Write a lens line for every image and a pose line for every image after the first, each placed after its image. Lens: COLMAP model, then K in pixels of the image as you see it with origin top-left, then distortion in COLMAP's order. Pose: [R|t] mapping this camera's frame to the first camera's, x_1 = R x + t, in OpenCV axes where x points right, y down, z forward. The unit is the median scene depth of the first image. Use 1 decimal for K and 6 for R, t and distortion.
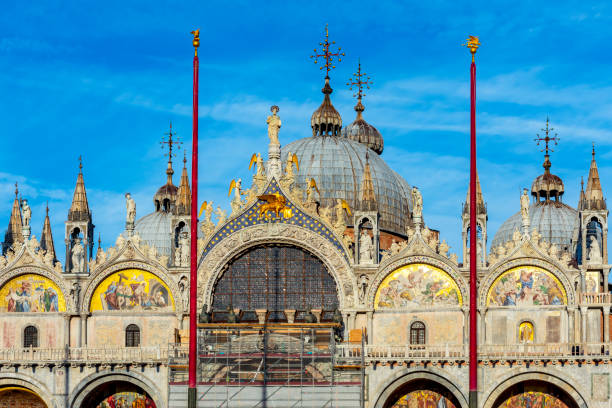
lens RADIAL K [[1561.4, 0, 306.3], [0, 1561.4, 312.3], [0, 0, 1]] dist [0.056999, 0.229448]
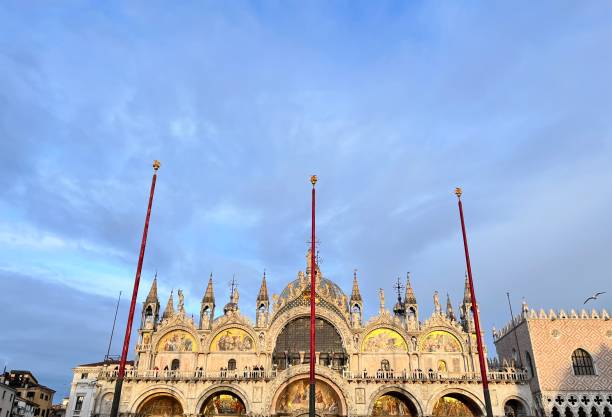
lens RADIAL K [[516.9, 0, 309.0], [0, 516.9, 215.8], [0, 0, 1]] dist [0.057746, -0.069592]
pose [[0.991606, 0.054618, 0.117194, -0.104697], [-0.017402, 0.954528, -0.297614, 0.028759], [-0.128120, 0.293077, 0.947466, 0.354493]]
